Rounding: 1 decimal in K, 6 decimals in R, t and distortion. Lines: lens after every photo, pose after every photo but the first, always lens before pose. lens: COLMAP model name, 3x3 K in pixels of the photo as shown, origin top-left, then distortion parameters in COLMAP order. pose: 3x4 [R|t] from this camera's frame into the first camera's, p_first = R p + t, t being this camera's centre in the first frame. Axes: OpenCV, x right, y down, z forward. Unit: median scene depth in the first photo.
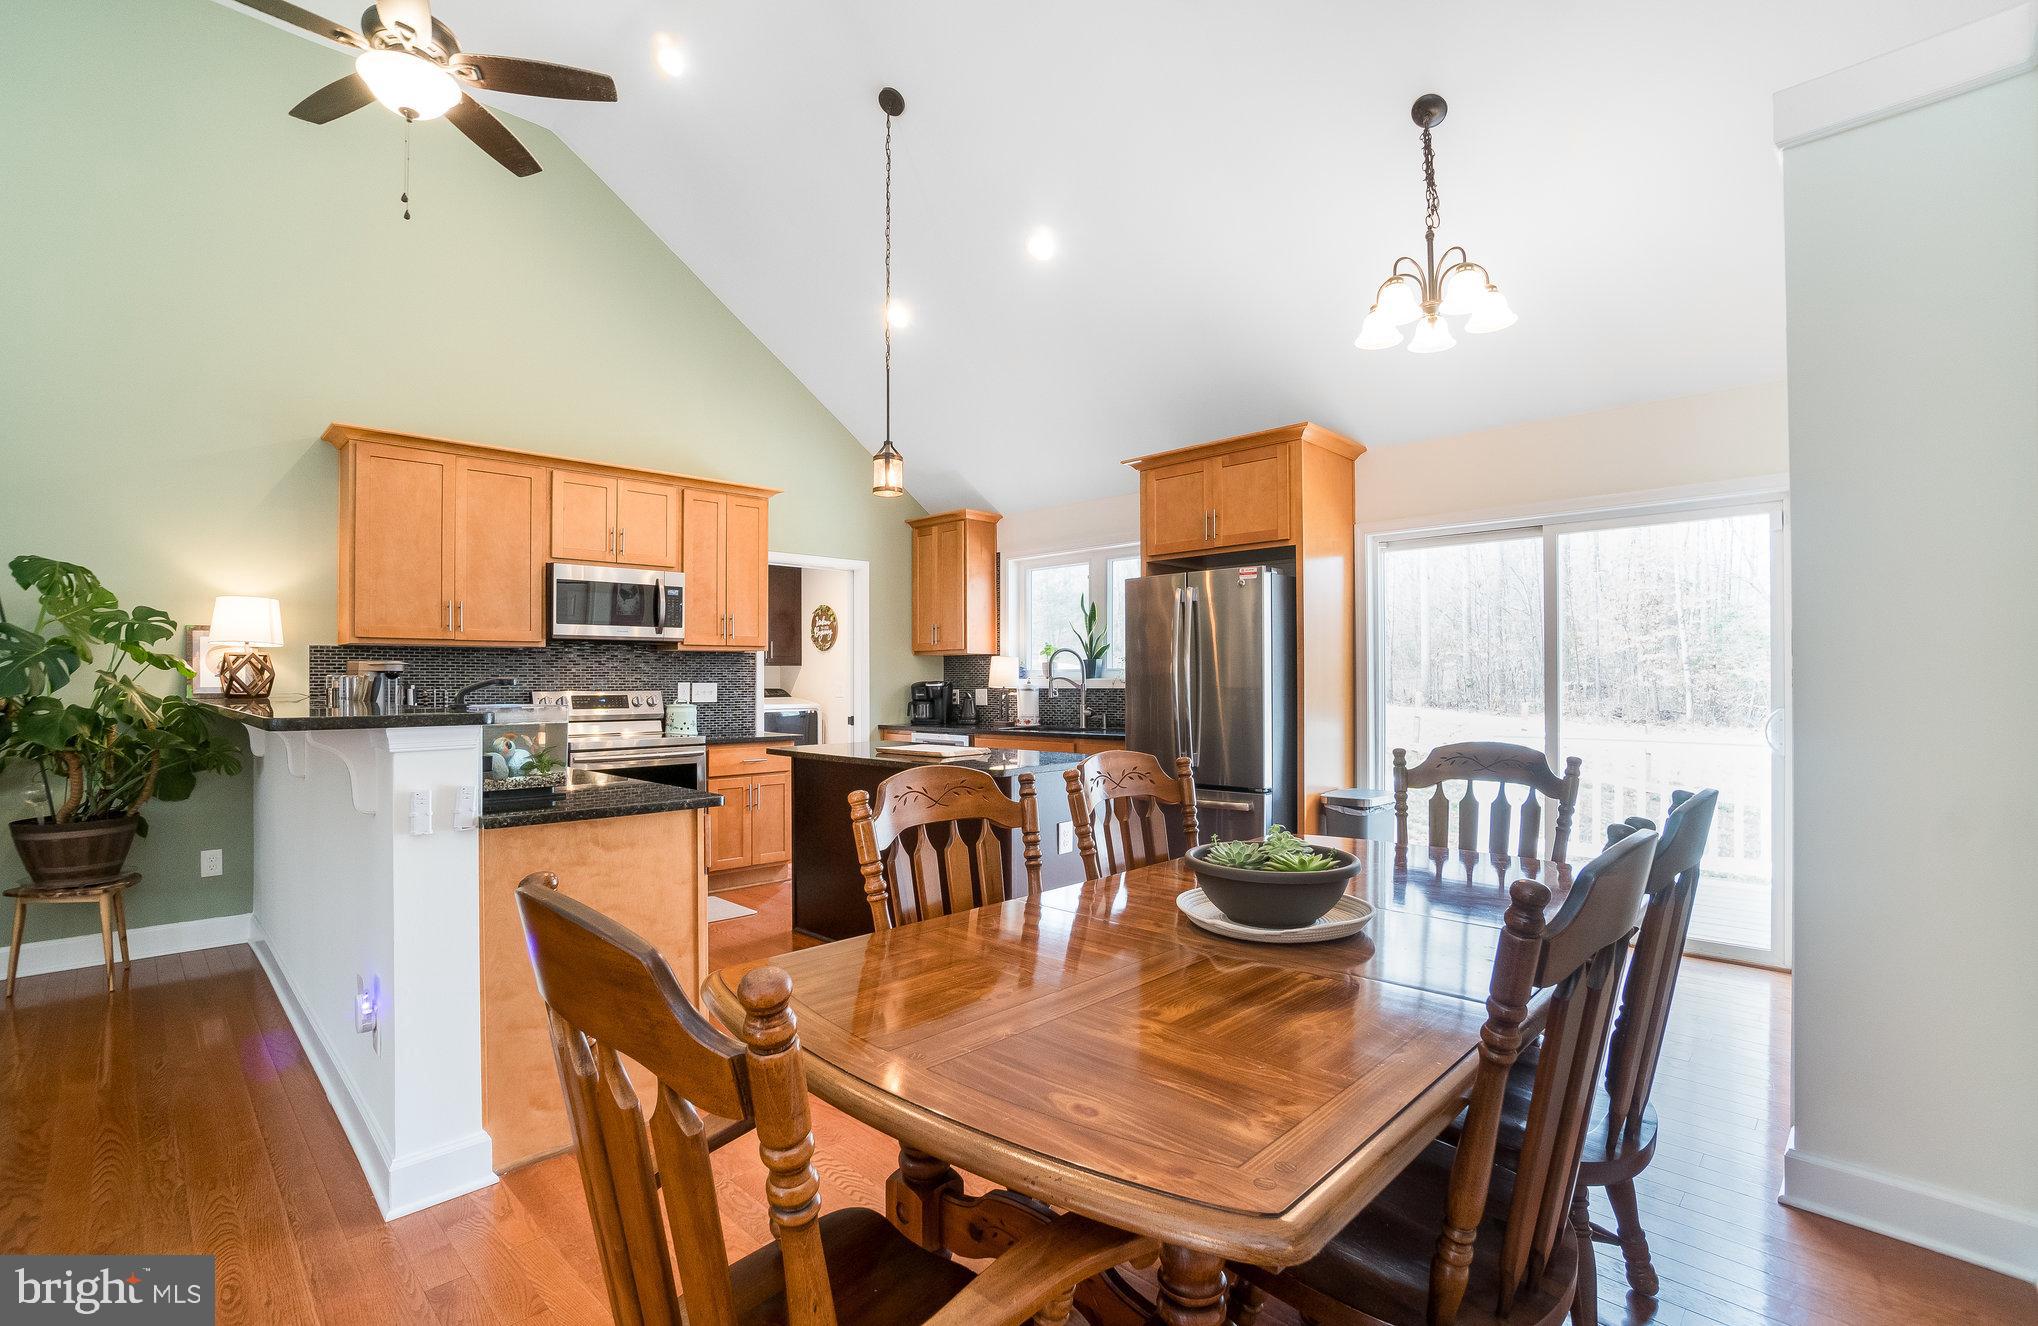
lens RADIAL K [[908.6, 0, 995.2], [0, 908.6, 680.5], [0, 0, 1]] dist [-0.040451, 0.011803]
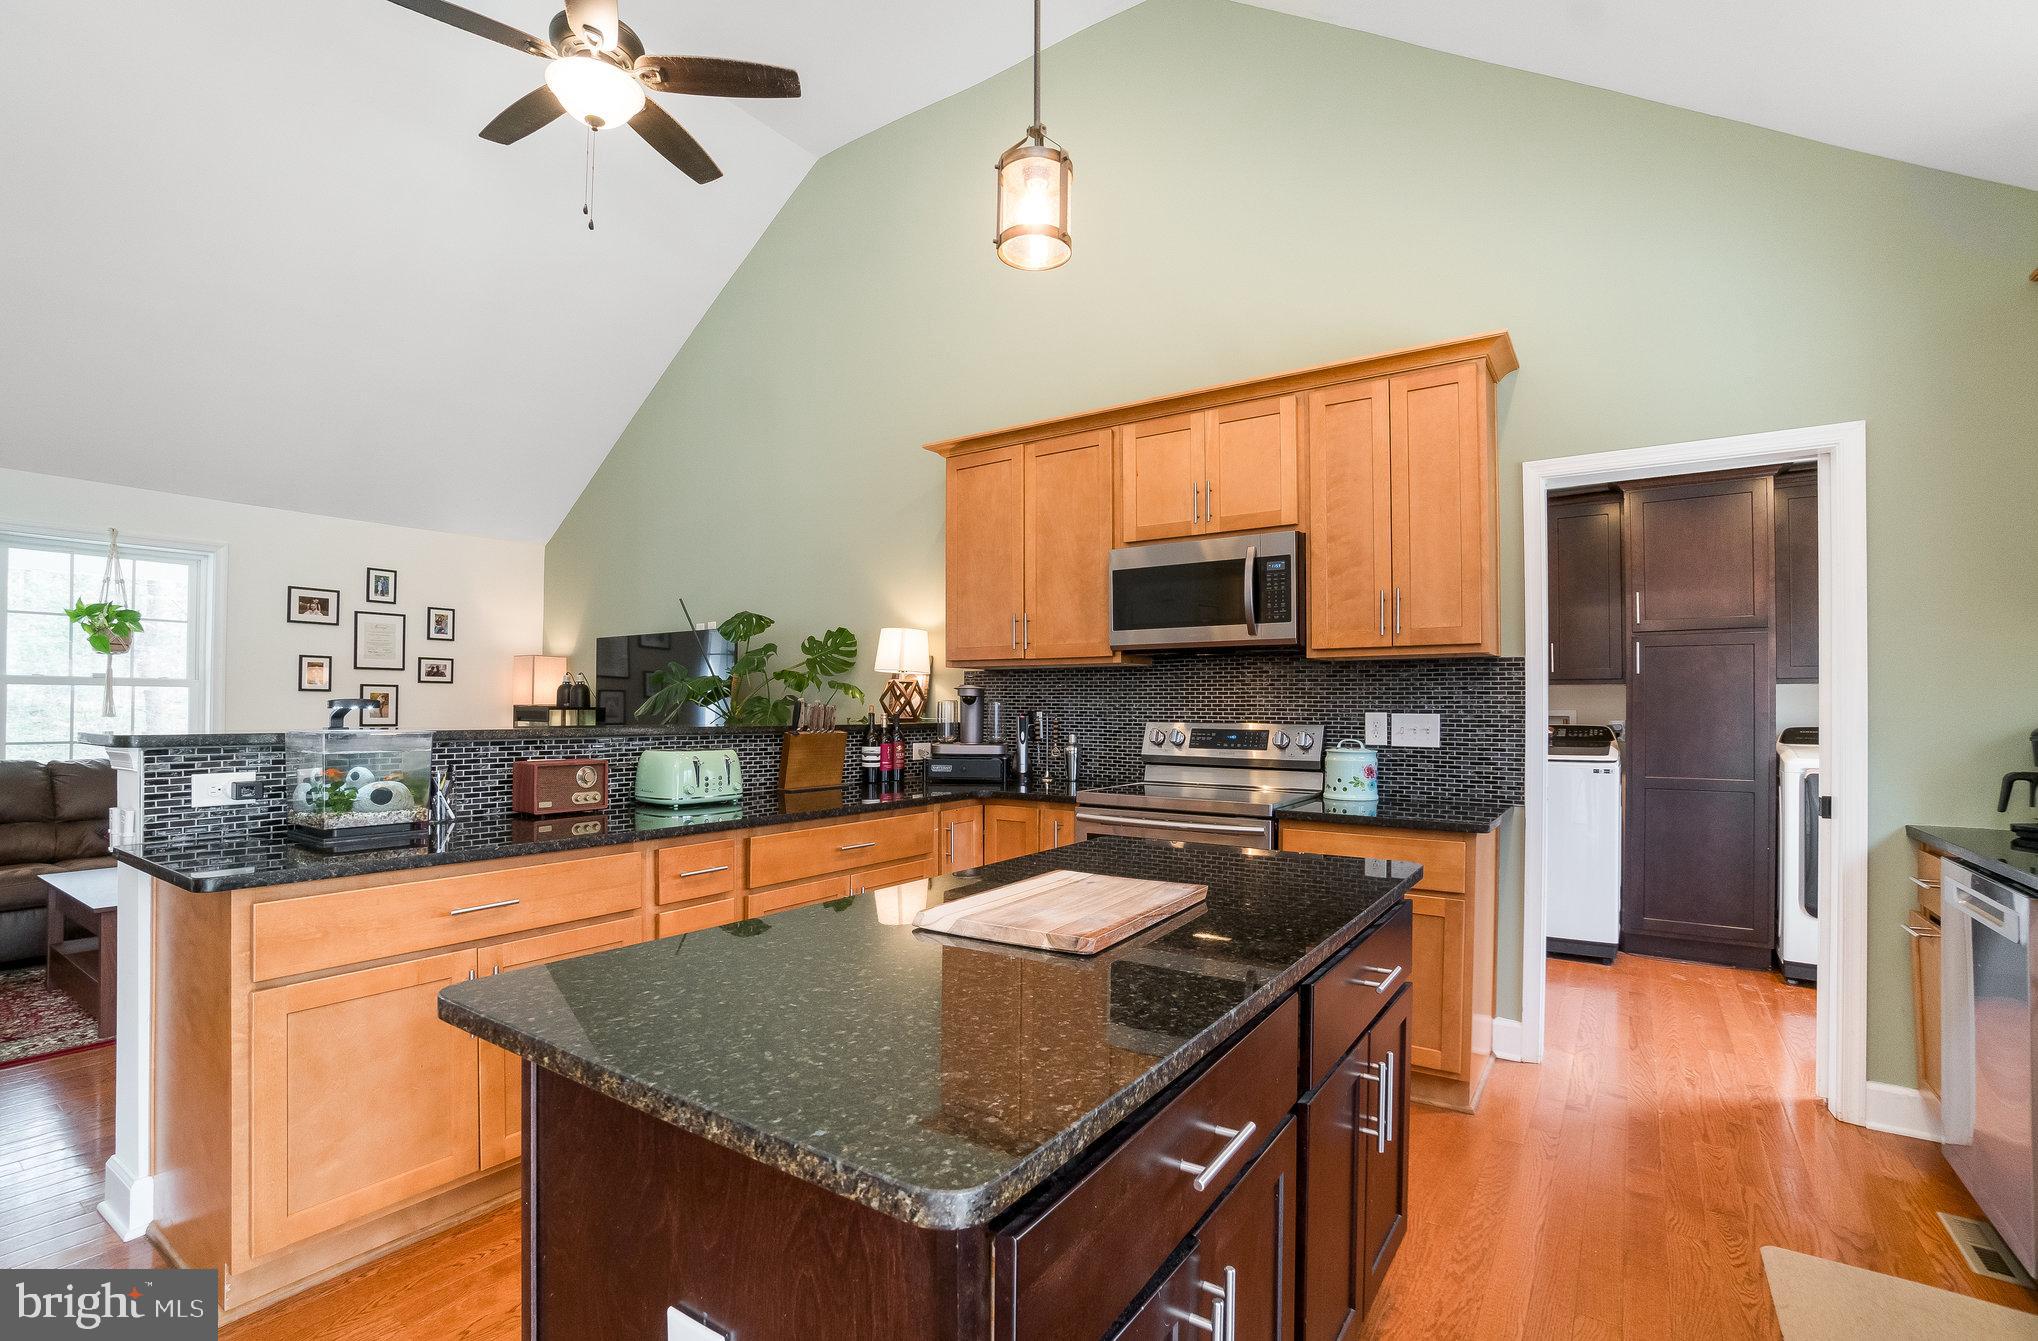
lens RADIAL K [[916.5, 0, 1018.0], [0, 916.5, 711.1], [0, 0, 1]] dist [-0.064841, 0.024757]
pose [[0.198446, 0.006619, -0.980089, 0.279444], [-0.006999, 0.999961, 0.005336, -0.000333], [0.980087, 0.005801, 0.198485, 0.903869]]
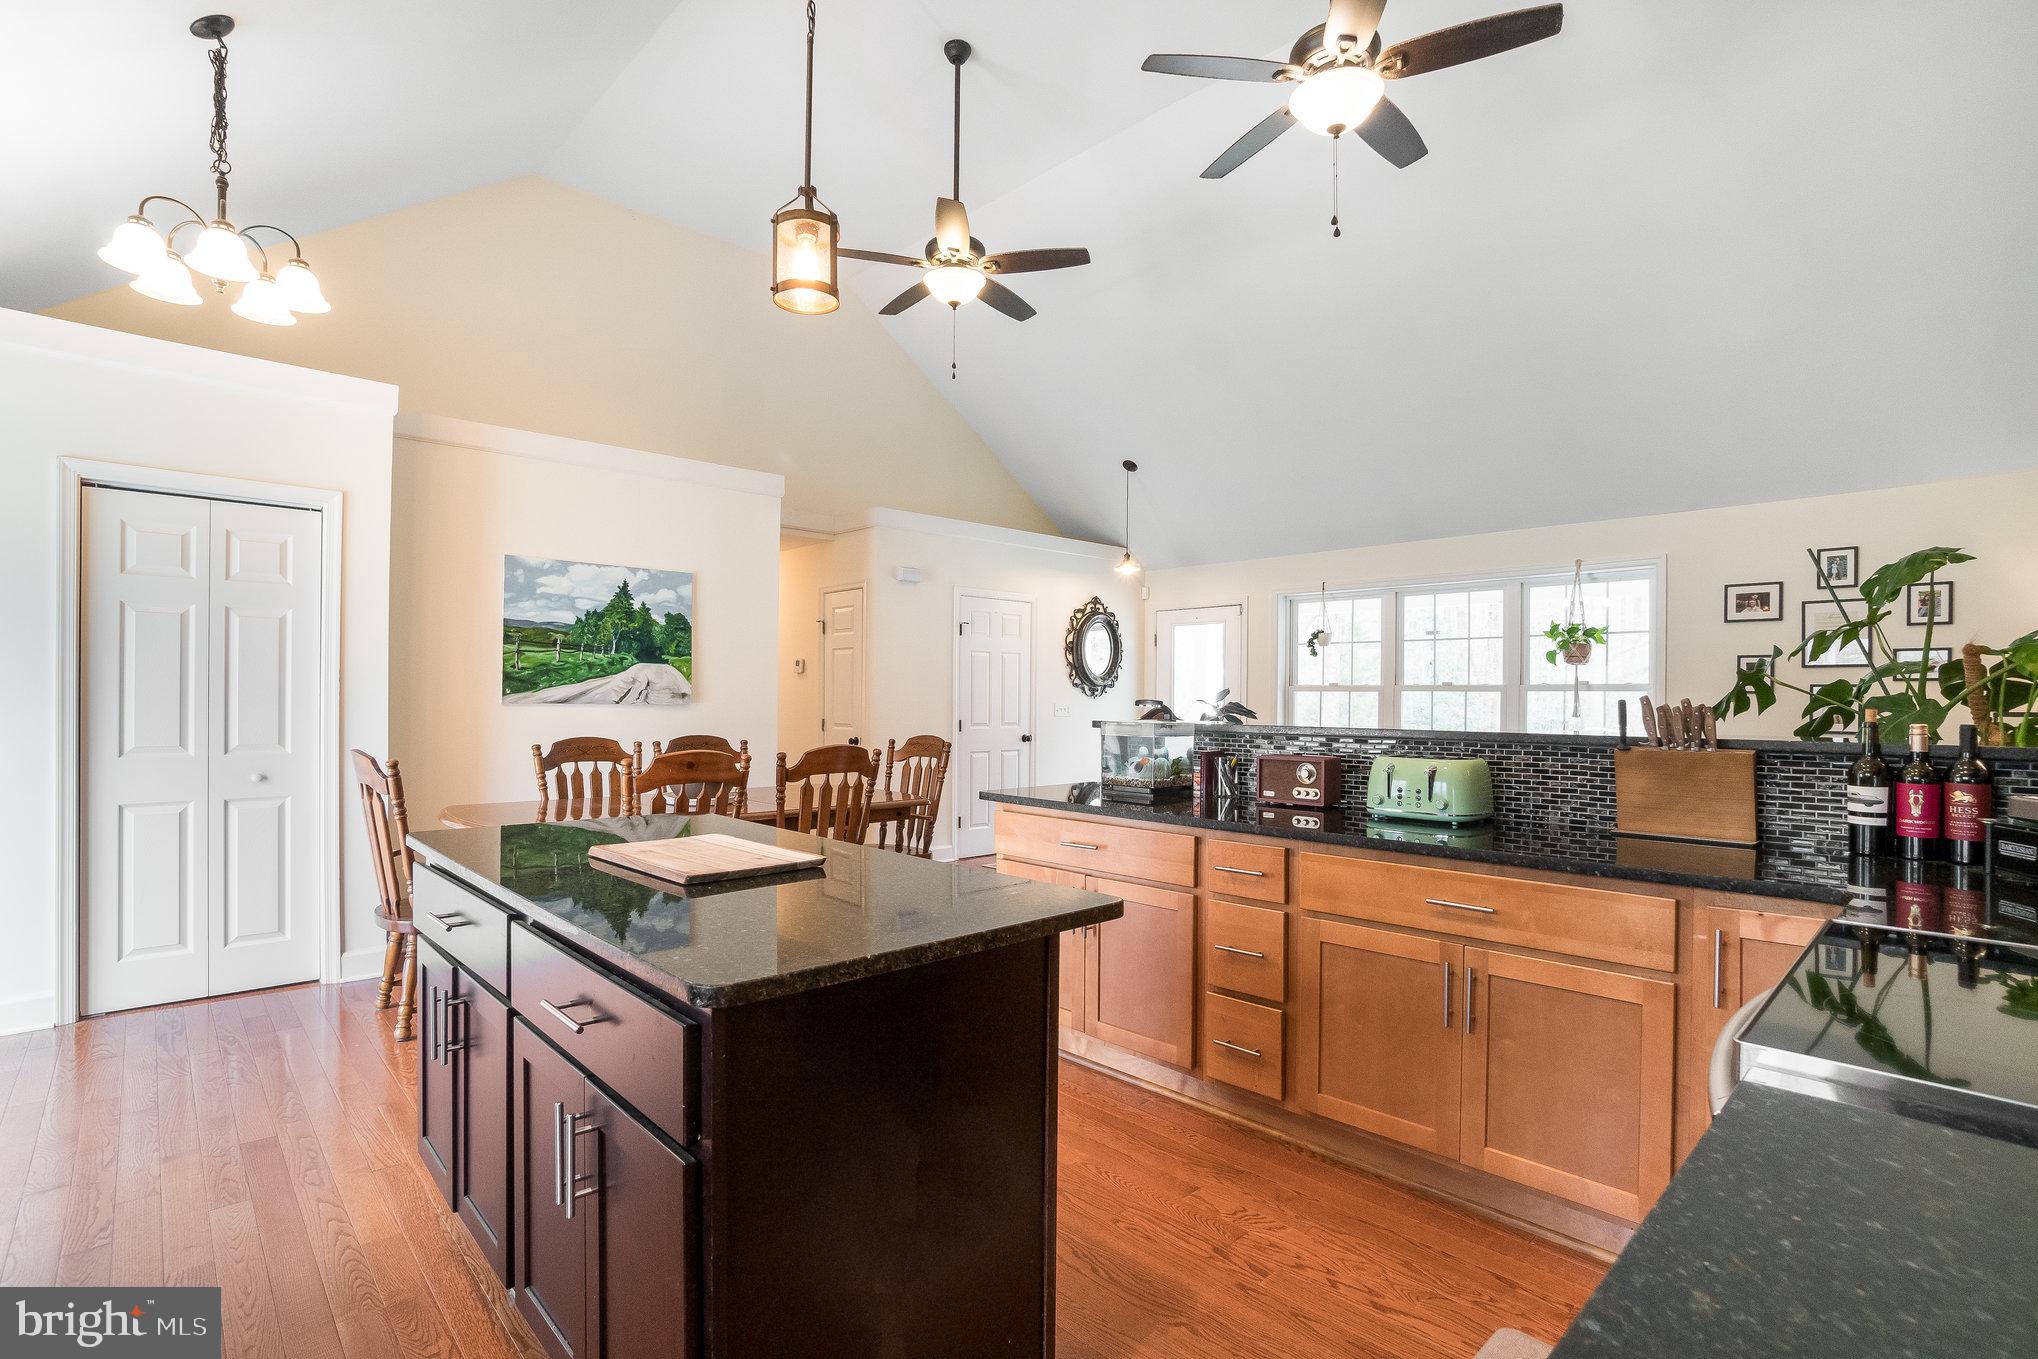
lens RADIAL K [[956.0, 0, 1016.6], [0, 956.0, 700.3], [0, 0, 1]] dist [-0.045339, 0.017711]
pose [[-0.999854, -0.005850, 0.016048, -0.234755], [-0.005805, 0.999979, 0.002837, -0.003536], [-0.016064, 0.002744, -0.999867, 1.476586]]
